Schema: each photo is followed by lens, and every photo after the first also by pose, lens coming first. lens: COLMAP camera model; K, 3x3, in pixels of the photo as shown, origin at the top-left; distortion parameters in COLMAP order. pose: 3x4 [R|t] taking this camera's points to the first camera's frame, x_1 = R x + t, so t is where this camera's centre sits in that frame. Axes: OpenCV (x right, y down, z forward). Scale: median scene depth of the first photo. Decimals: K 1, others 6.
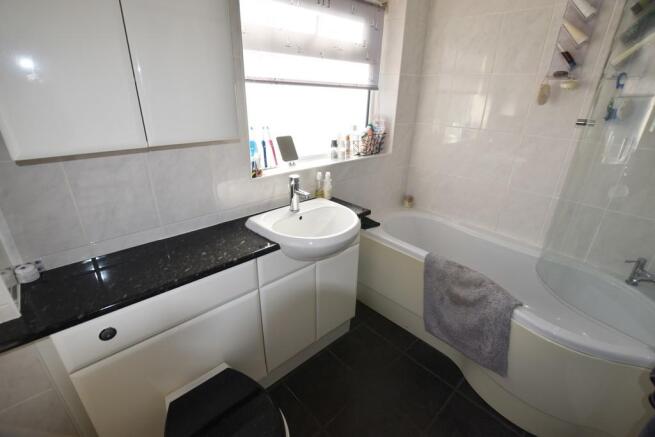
lens RADIAL K [[297.3, 0, 327.5], [0, 297.3, 218.5], [0, 0, 1]] dist [-0.001734, -0.000007]
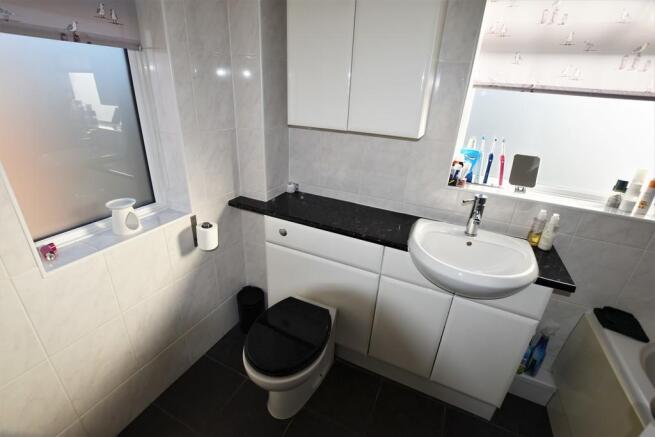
lens RADIAL K [[297.3, 0, 327.5], [0, 297.3, 218.5], [0, 0, 1]] dist [-0.001734, -0.000007]
pose [[0.396820, 0.379998, -0.835545, 0.431481], [-0.406306, 0.888964, 0.211328, -0.080481], [0.823073, 0.255628, 0.507154, 0.197331]]
